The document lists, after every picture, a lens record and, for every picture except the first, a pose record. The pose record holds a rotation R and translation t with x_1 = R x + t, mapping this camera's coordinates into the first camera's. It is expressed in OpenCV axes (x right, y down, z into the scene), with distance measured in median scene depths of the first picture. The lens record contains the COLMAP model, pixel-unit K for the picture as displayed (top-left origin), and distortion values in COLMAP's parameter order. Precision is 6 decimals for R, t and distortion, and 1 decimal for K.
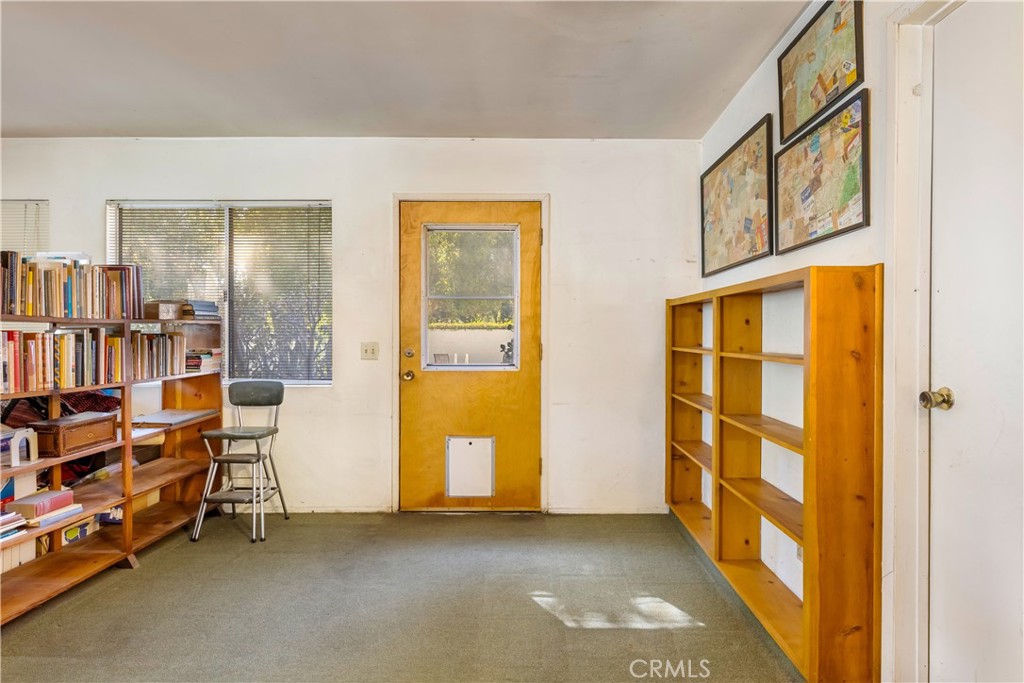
lens RADIAL K [[572.1, 0, 511.3], [0, 572.1, 334.2], [0, 0, 1]] dist [-0.004227, -0.001556]
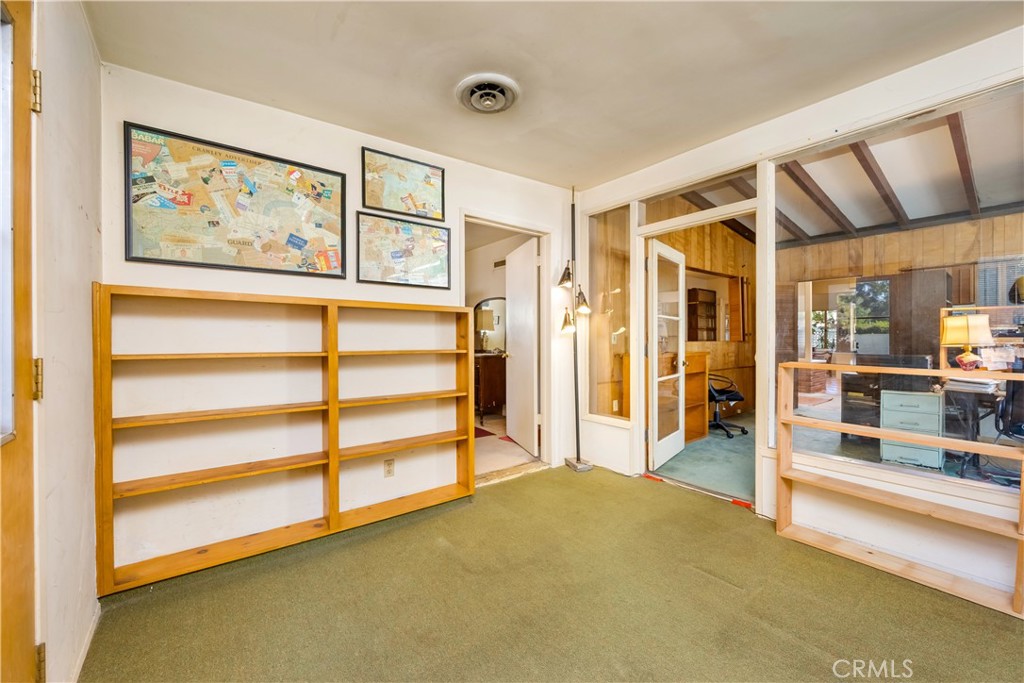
lens RADIAL K [[400.1, 0, 519.6], [0, 400.1, 343.1], [0, 0, 1]] dist [-0.006391, 0.000174]
pose [[-0.662009, -0.003880, 0.749486, -0.589565], [0.001806, 0.999975, 0.006772, 0.008057], [-0.749494, 0.005837, -0.661986, 1.464793]]
